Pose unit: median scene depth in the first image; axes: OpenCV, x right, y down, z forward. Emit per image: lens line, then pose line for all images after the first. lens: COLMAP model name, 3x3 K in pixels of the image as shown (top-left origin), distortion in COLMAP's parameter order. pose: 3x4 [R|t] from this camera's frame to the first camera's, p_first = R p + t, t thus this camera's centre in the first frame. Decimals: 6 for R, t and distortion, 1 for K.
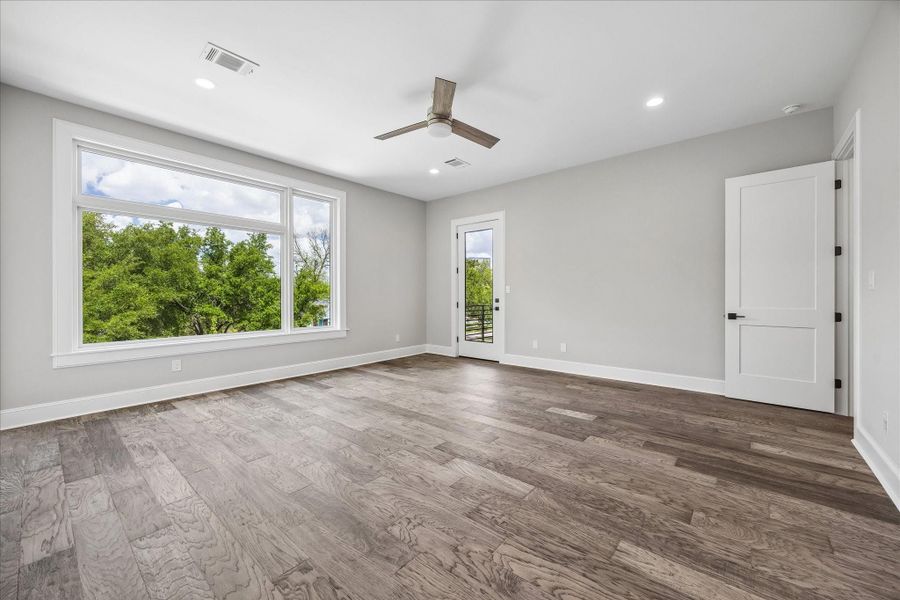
lens RADIAL K [[352.2, 0, 466.9], [0, 352.2, 295.0], [0, 0, 1]] dist [-0.002703, -0.000111]
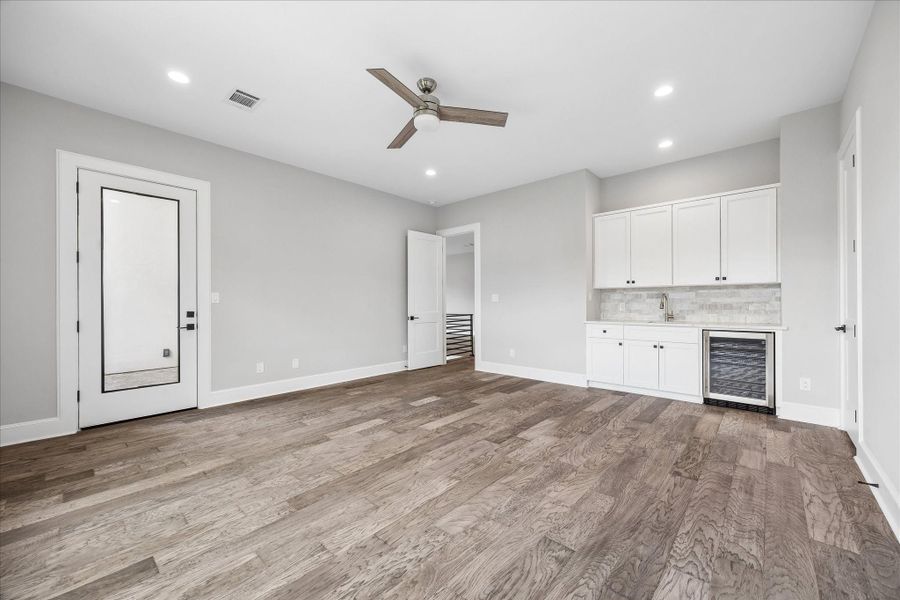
lens RADIAL K [[352.2, 0, 451.3], [0, 352.2, 301.8], [0, 0, 1]] dist [-0.002703, -0.000111]
pose [[0.055312, 0.008240, 0.998435, -1.042819], [0.008659, 0.999924, -0.008732, 0.004562], [-0.998432, 0.009128, 0.055236, 0.951206]]
